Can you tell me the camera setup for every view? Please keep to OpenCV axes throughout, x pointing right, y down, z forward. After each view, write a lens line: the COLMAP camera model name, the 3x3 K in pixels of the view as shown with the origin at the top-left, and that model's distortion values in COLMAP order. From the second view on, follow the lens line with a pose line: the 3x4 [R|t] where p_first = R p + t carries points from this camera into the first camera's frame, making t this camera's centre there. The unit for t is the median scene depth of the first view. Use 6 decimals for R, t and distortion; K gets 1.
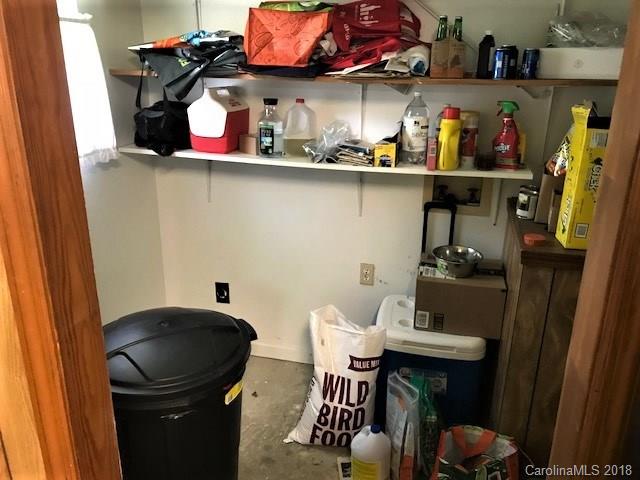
lens RADIAL K [[526.9, 0, 319.3], [0, 526.9, 239.0], [0, 0, 1]] dist [0.027036, -0.031786]
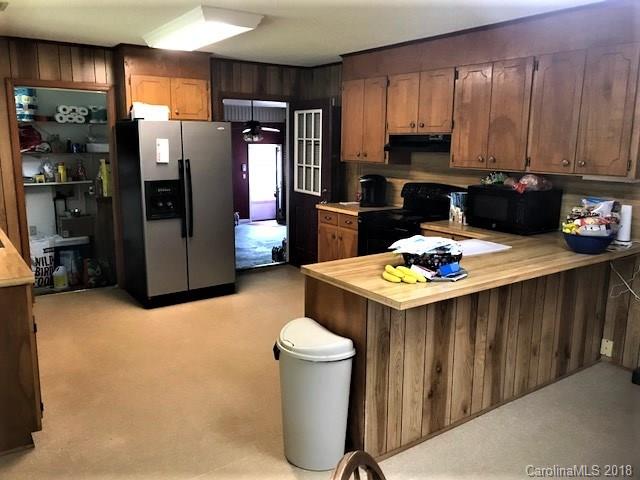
lens RADIAL K [[526.9, 0, 319.7], [0, 526.9, 240.0], [0, 0, 1]] dist [0.027036, -0.031786]
pose [[0.653406, -0.145584, 0.742877, -1.120238], [0.241210, 0.970223, -0.022022, 0.621234], [-0.717550, 0.193579, 0.669065, -2.052388]]
